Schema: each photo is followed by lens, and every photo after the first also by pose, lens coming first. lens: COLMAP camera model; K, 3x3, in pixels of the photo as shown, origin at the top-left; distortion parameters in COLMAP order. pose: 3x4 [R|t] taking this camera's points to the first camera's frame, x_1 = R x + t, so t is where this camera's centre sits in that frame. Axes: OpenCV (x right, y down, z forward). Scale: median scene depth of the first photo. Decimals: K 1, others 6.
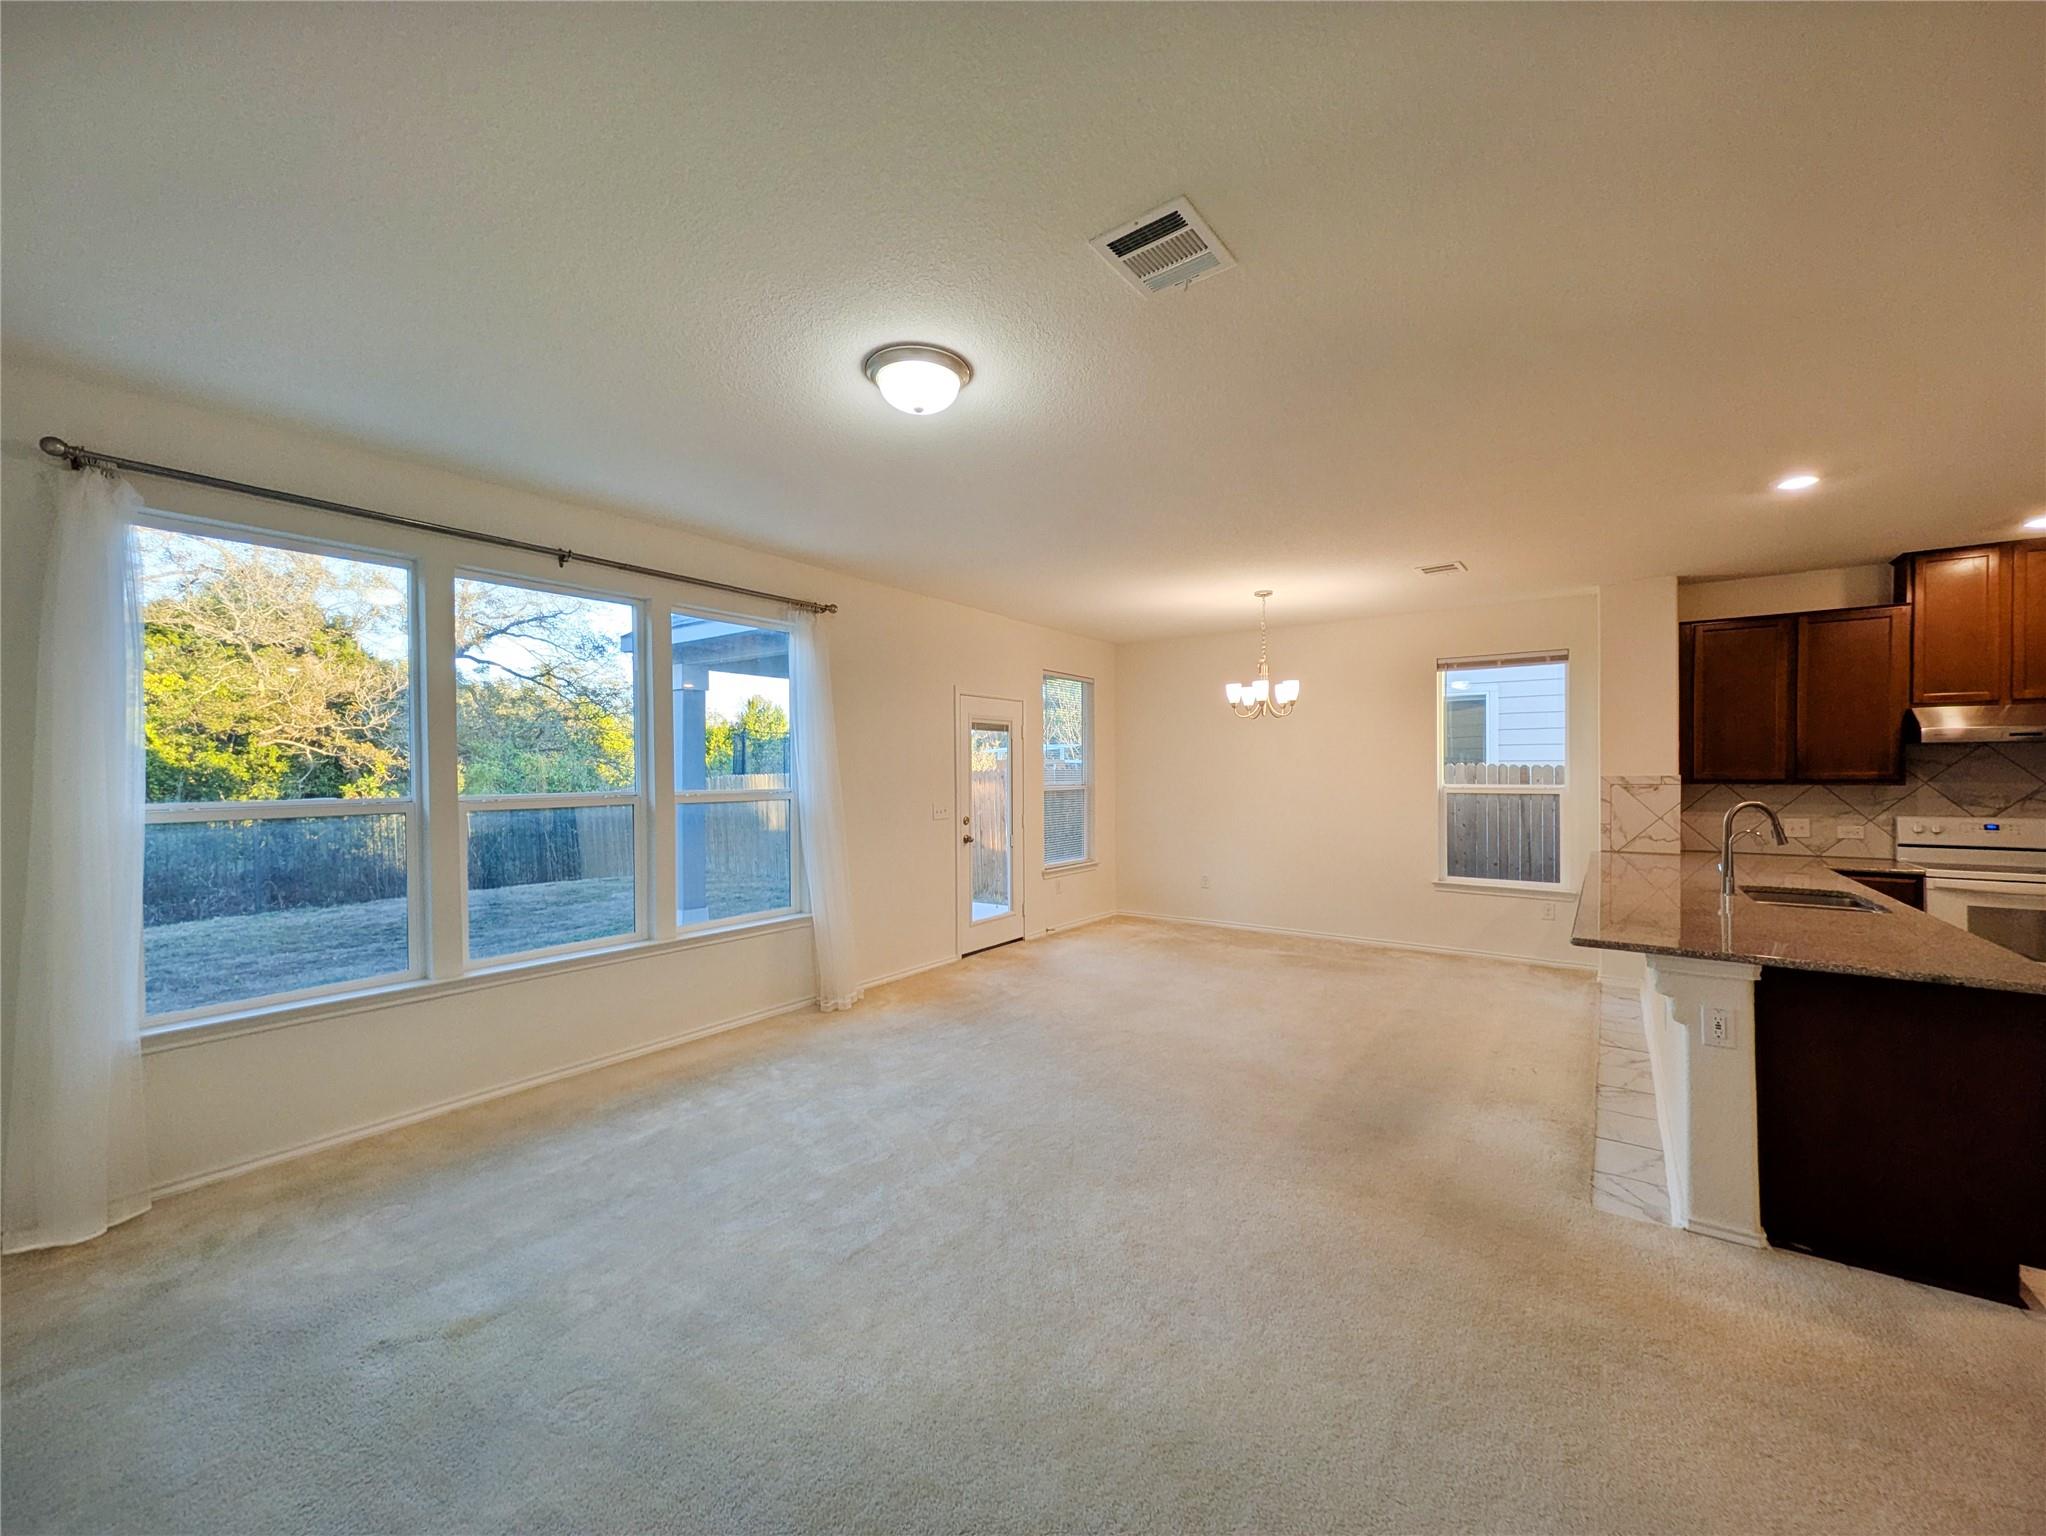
lens RADIAL K [[800.8, 0, 1017.2], [0, 800.8, 761.9], [0, 0, 1]] dist [0.000290, 0.000876]
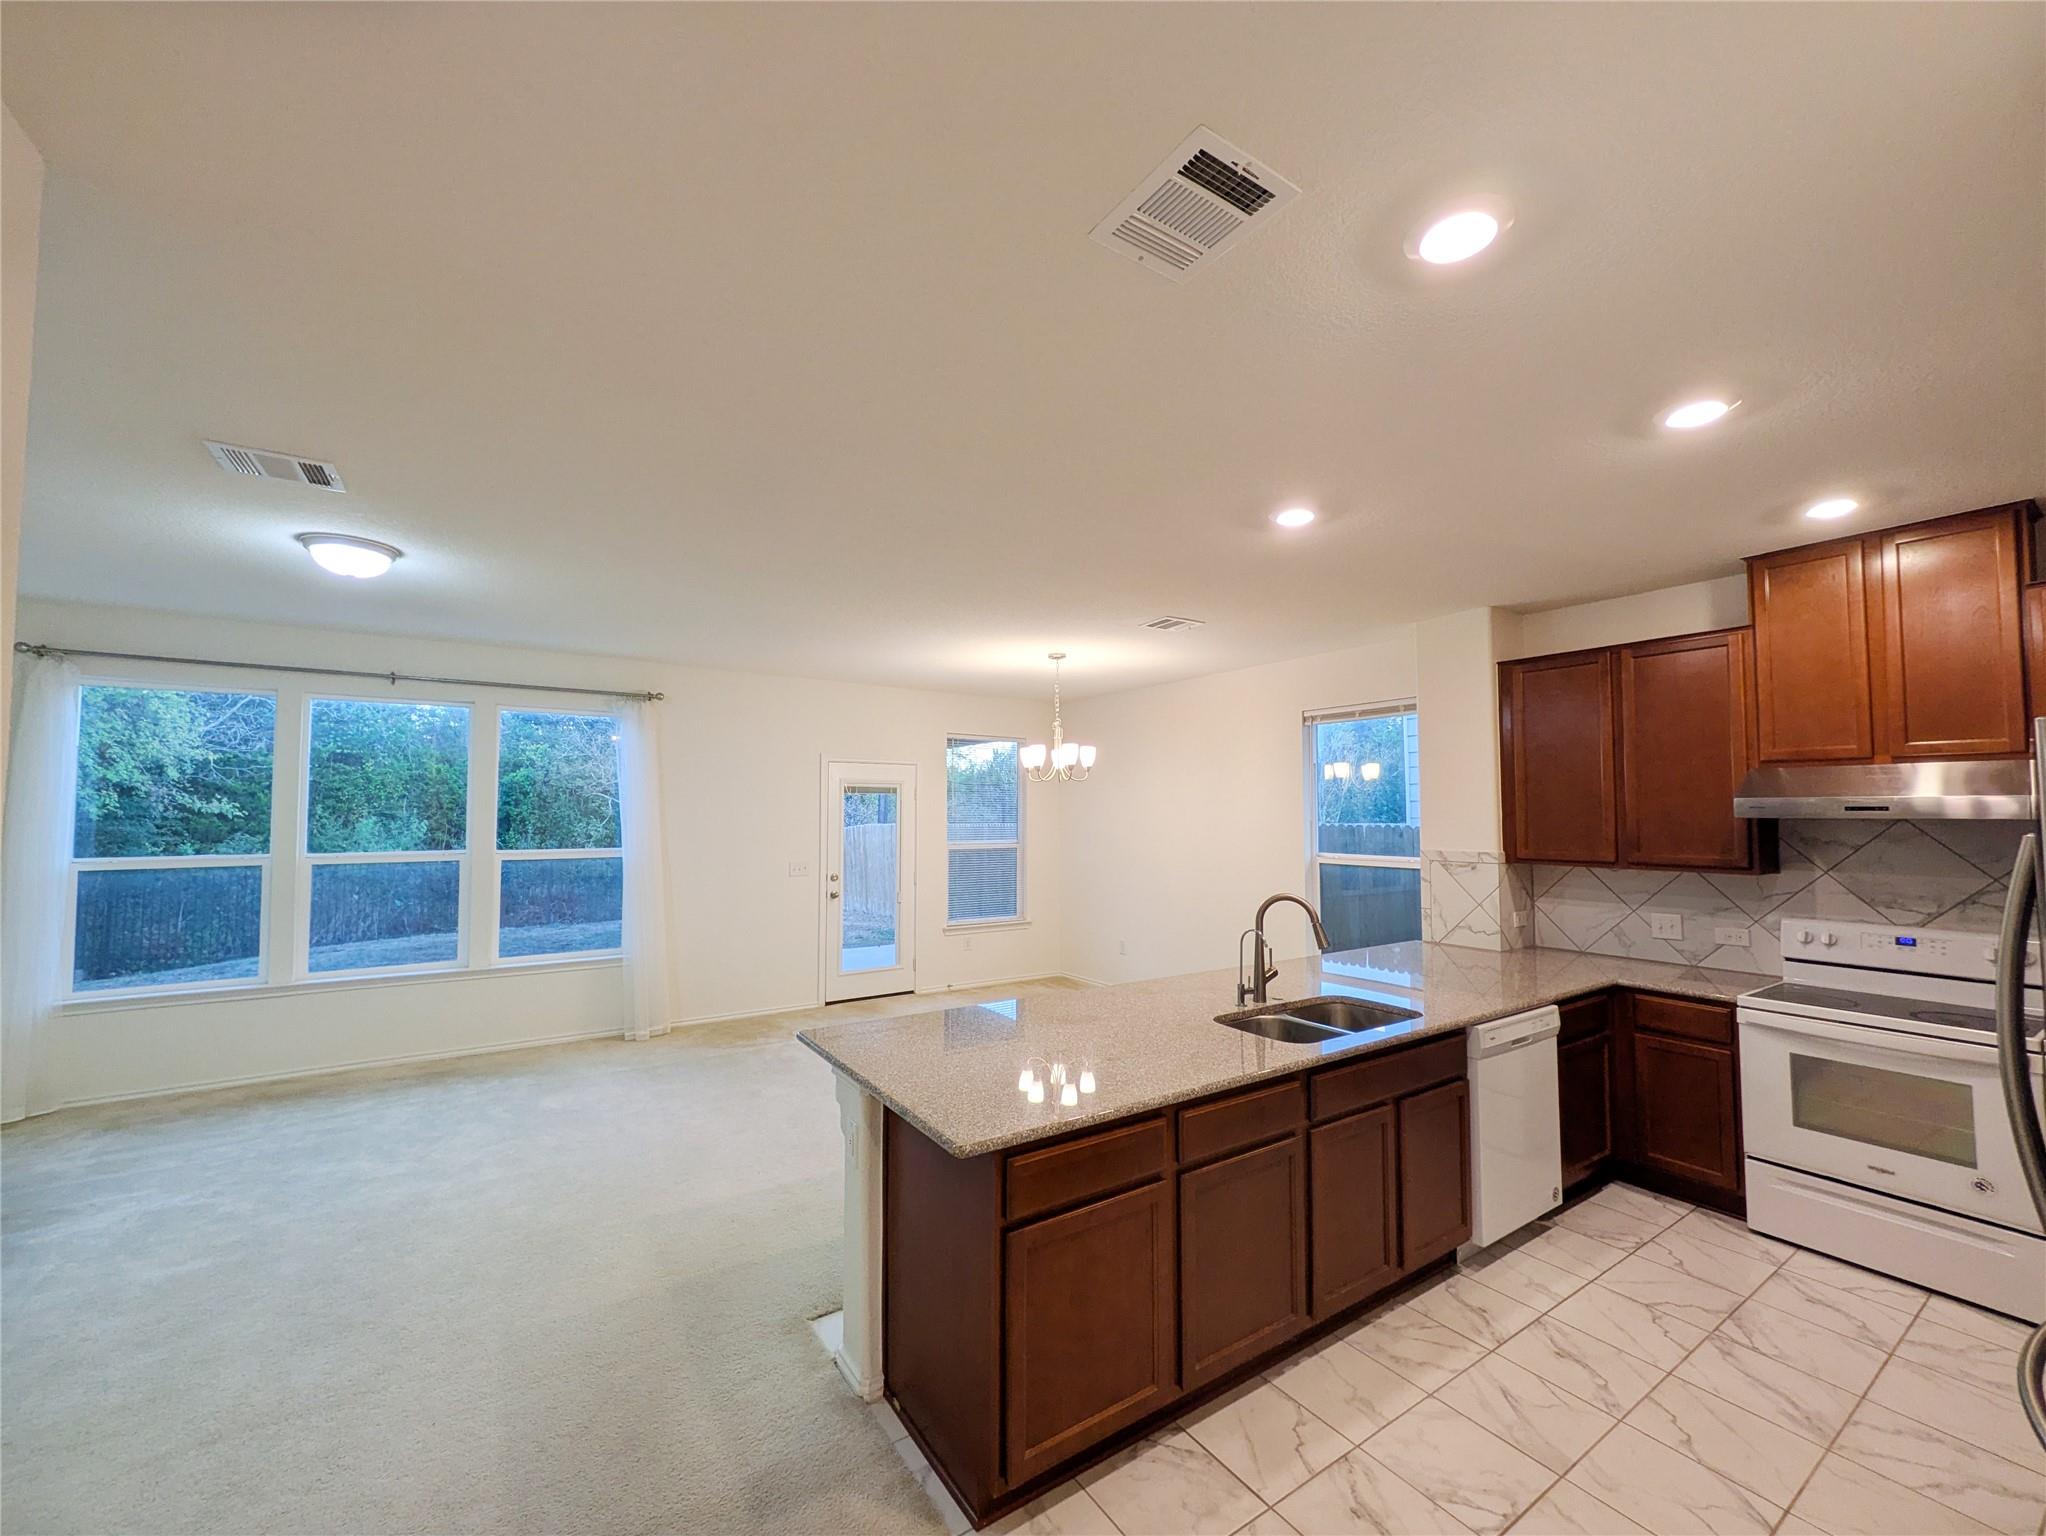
lens RADIAL K [[800.8, 0, 1083.0], [0, 800.8, 768.3], [0, 0, 1]] dist [0.000290, 0.000876]
pose [[0.936507, -0.014588, -0.350344, 0.745415], [-0.001120, 0.999005, -0.044592, -0.031854], [0.350646, 0.042153, 0.935559, 0.105450]]
